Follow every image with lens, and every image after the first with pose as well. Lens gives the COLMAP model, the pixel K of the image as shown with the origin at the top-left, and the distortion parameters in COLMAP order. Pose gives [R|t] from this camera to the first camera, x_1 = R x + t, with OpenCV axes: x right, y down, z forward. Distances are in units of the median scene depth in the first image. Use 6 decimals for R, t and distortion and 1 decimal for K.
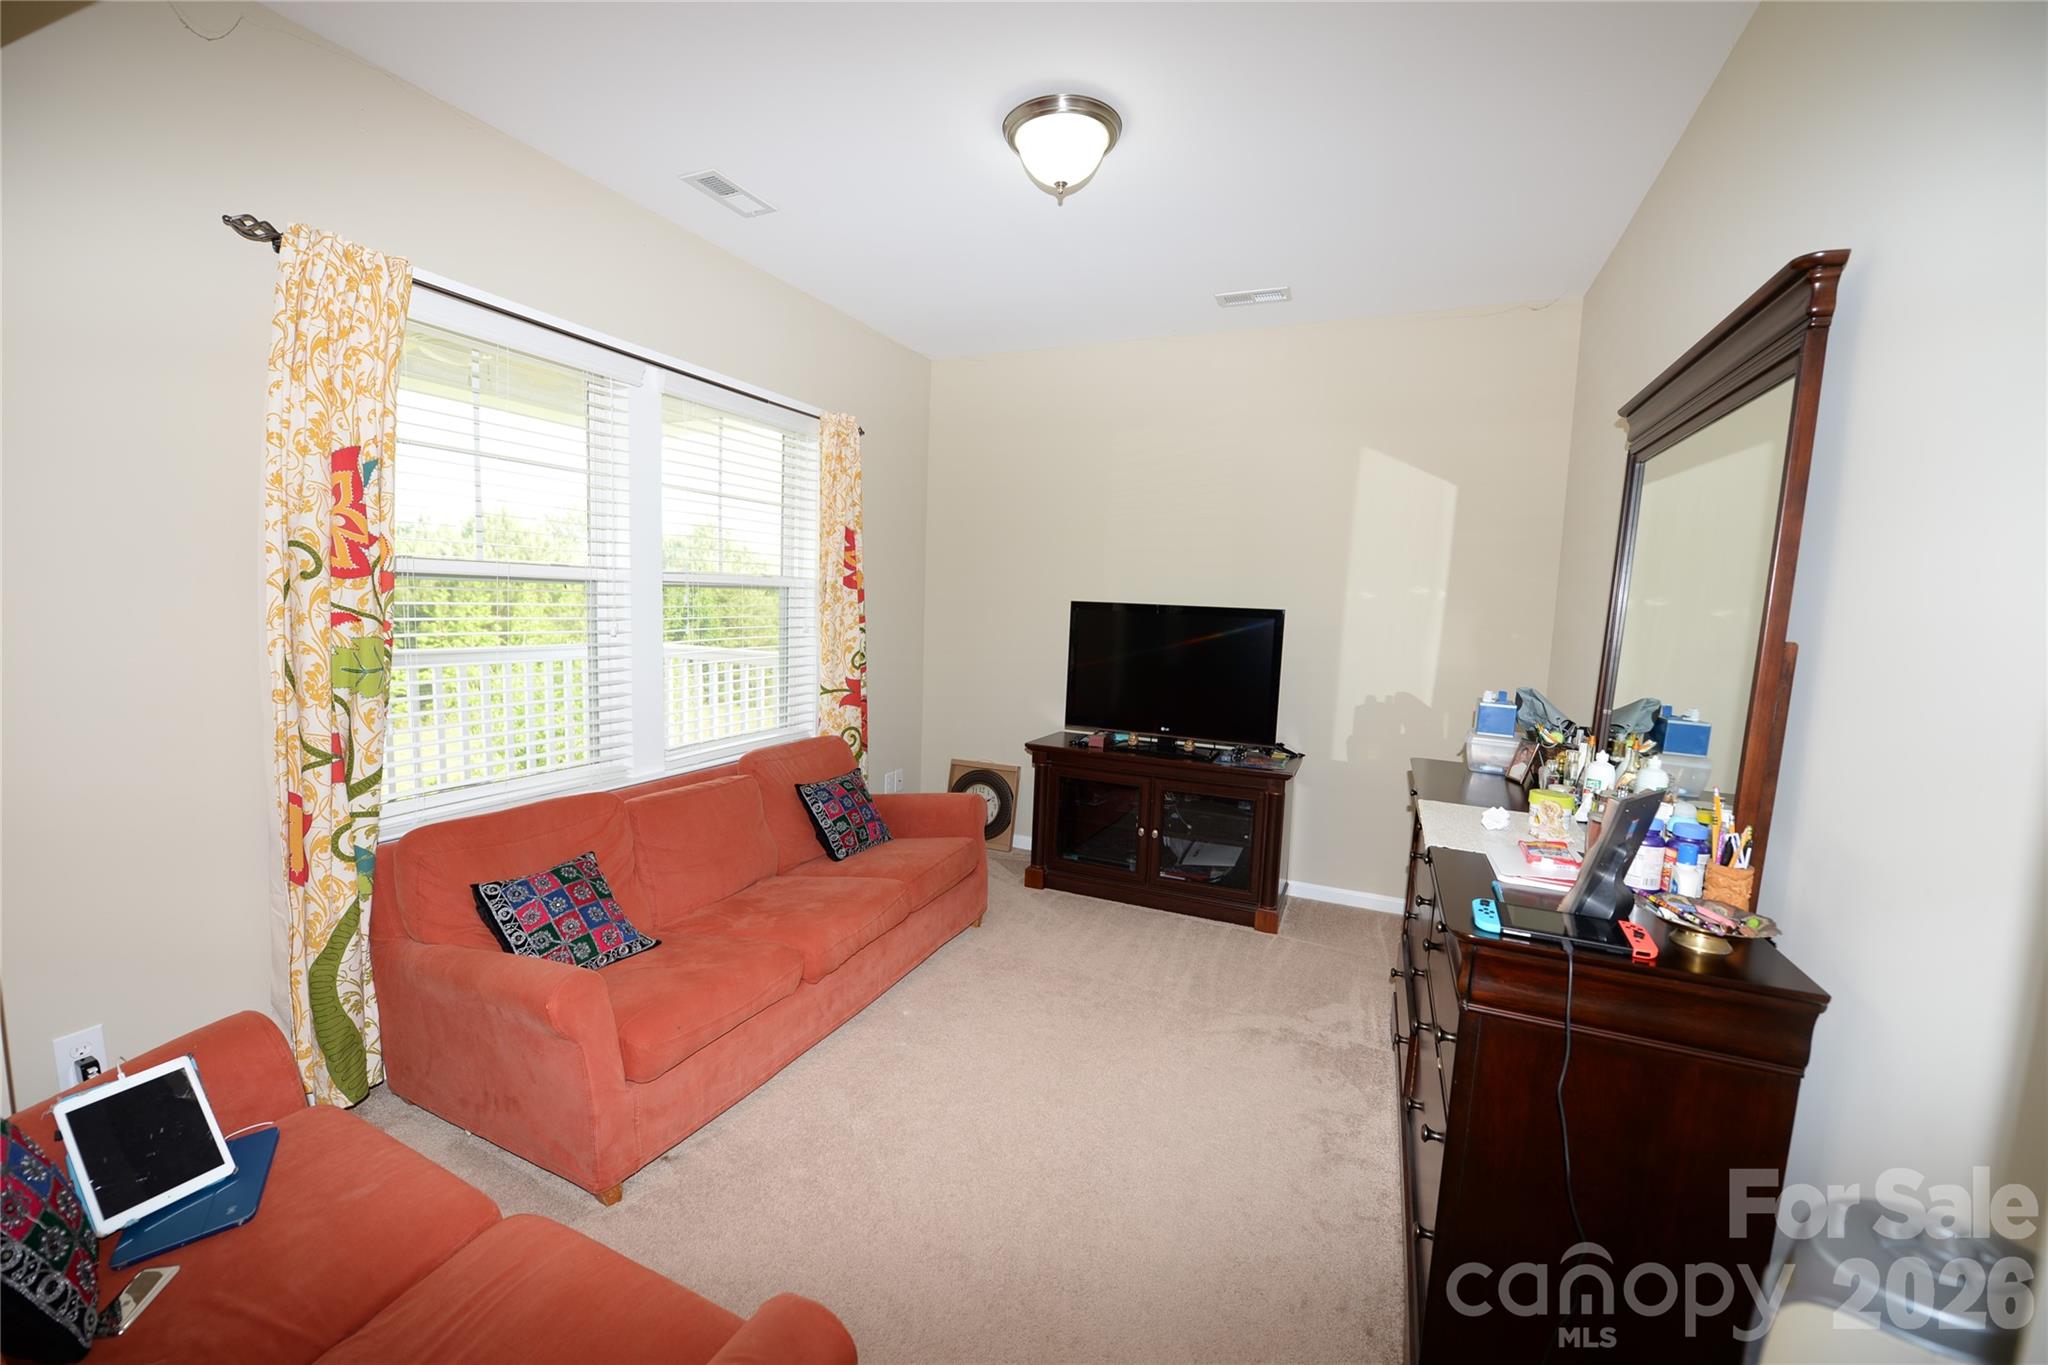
lens RADIAL K [[815.1, 0, 1016.7], [0, 815.1, 689.5], [0, 0, 1]] dist [-0.020343, -0.001342]
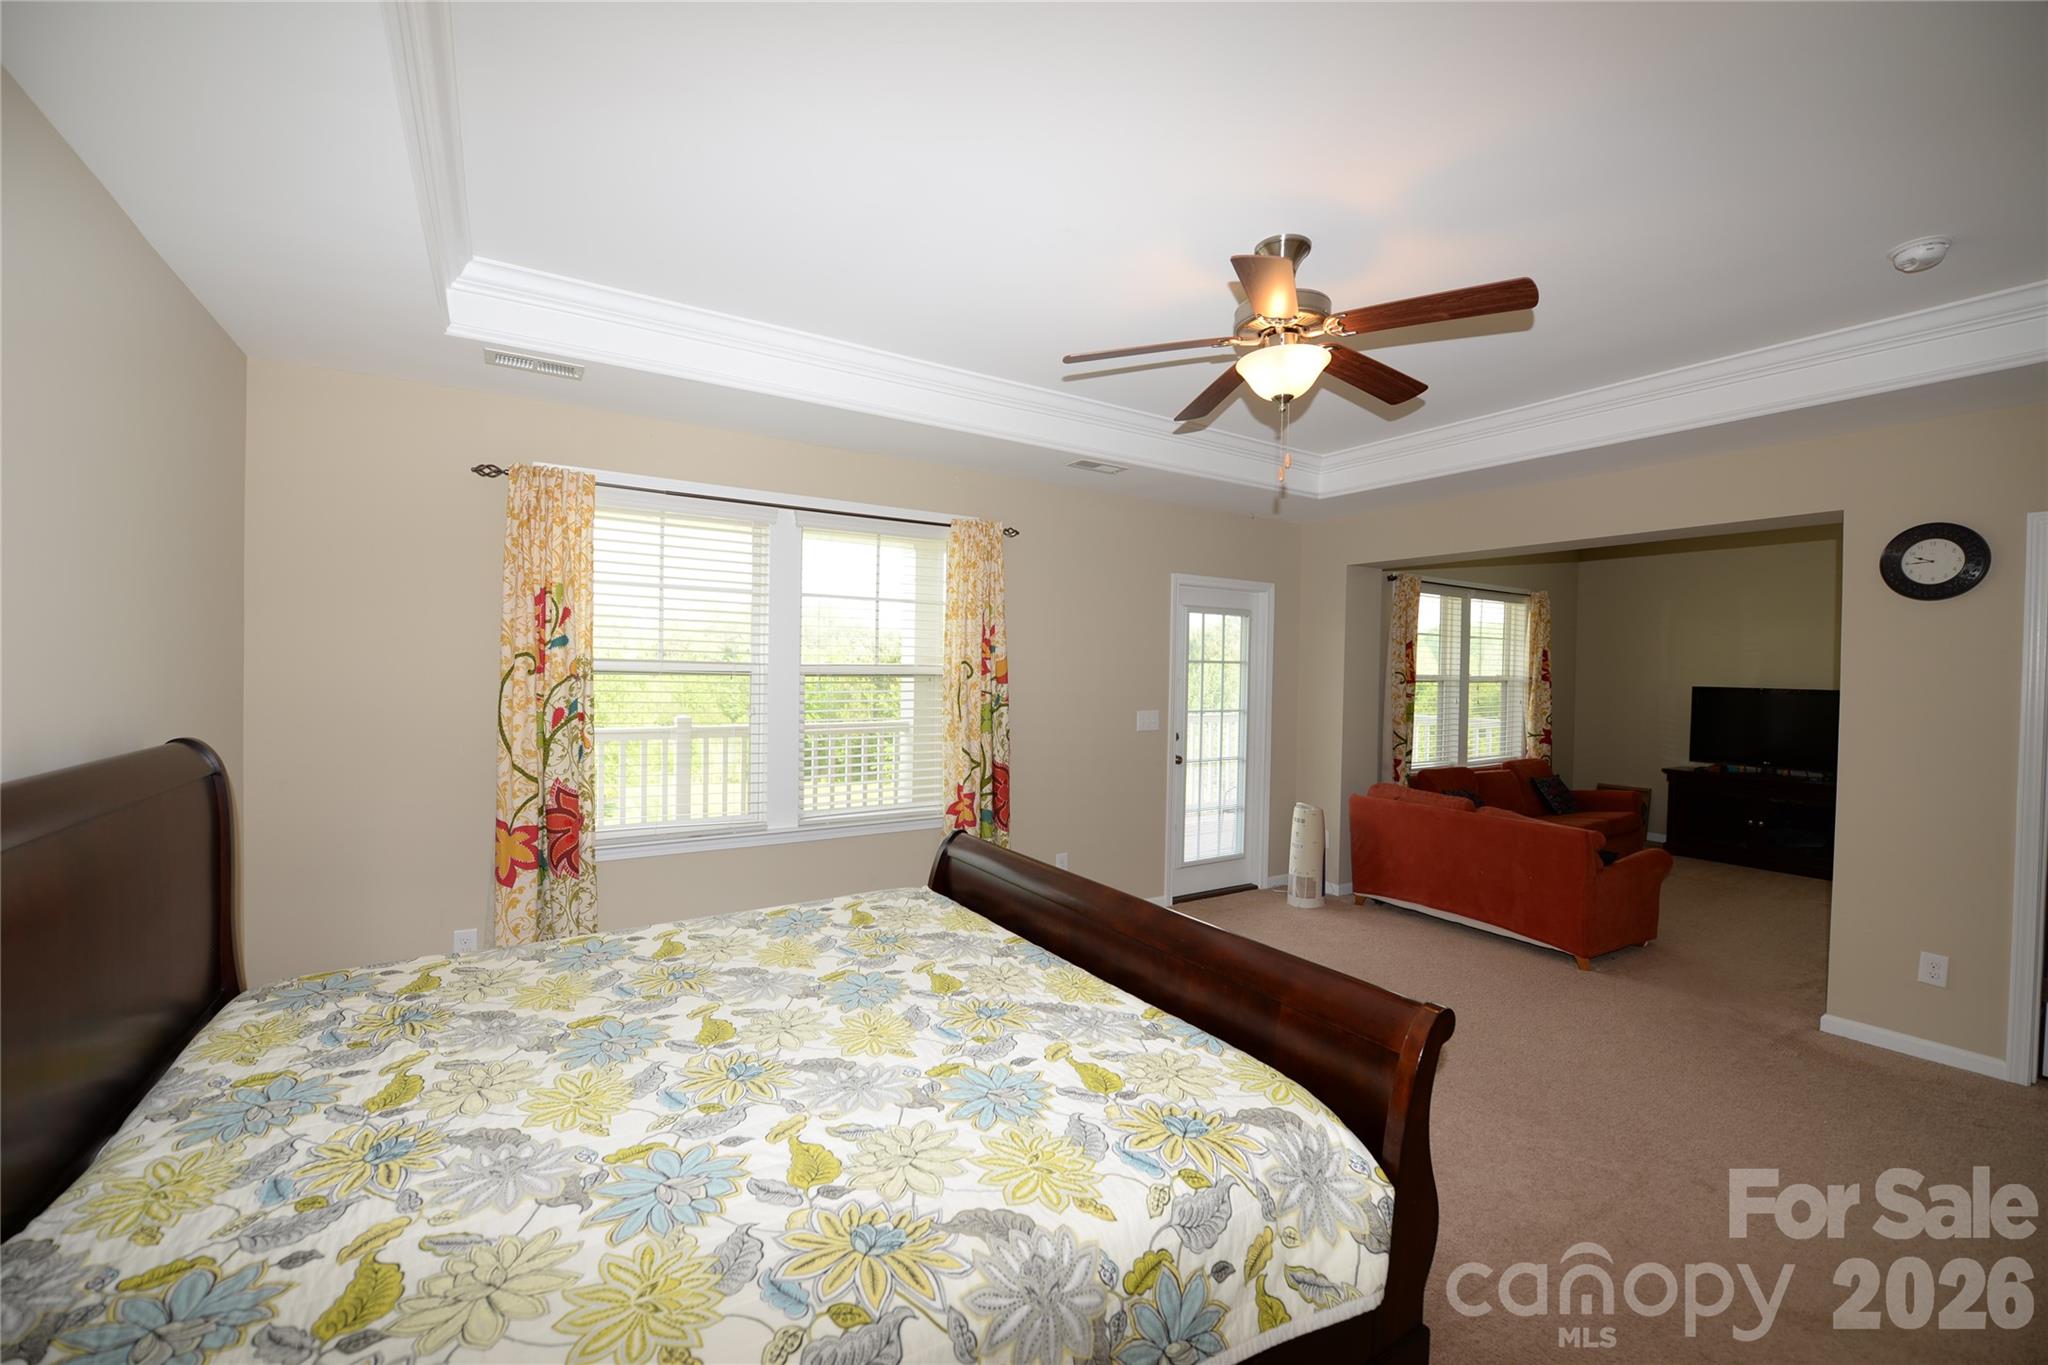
lens RADIAL K [[815.1, 0, 1012.9], [0, 815.1, 686.3], [0, 0, 1]] dist [-0.020343, -0.001342]
pose [[0.829996, -0.011211, -0.557657, -0.184241], [-0.046850, 0.994864, -0.089729, 0.112789], [0.555798, 0.100601, 0.825208, -1.220745]]
